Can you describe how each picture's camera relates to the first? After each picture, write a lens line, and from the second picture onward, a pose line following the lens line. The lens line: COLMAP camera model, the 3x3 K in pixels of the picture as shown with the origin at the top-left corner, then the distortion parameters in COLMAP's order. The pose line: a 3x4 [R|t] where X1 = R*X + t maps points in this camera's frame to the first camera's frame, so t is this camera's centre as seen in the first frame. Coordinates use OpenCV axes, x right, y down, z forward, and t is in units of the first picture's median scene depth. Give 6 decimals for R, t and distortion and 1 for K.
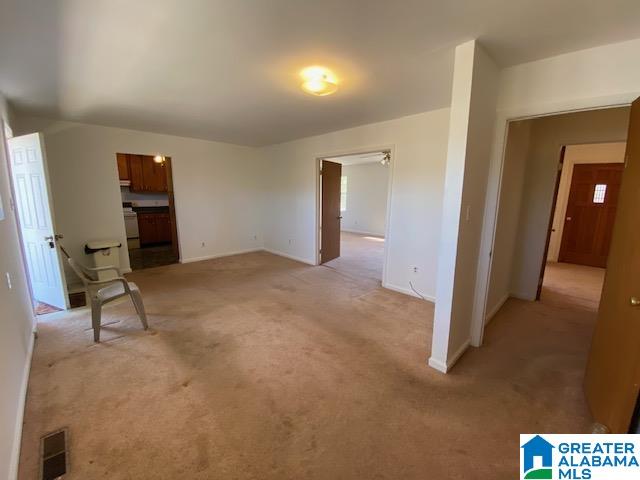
lens RADIAL K [[254.5, 0, 318.5], [0, 254.5, 237.1], [0, 0, 1]] dist [-0.009144, -0.010654]
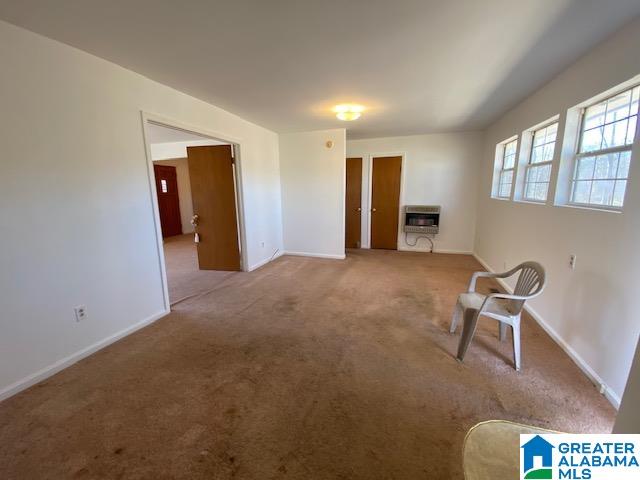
lens RADIAL K [[254.5, 0, 319.7], [0, 254.5, 236.6], [0, 0, 1]] dist [-0.009144, -0.010654]
pose [[-0.456219, -0.166291, 0.874192, -0.845645], [0.154862, 0.952557, 0.262016, -0.196107], [-0.876288, 0.254916, -0.408823, 1.195860]]
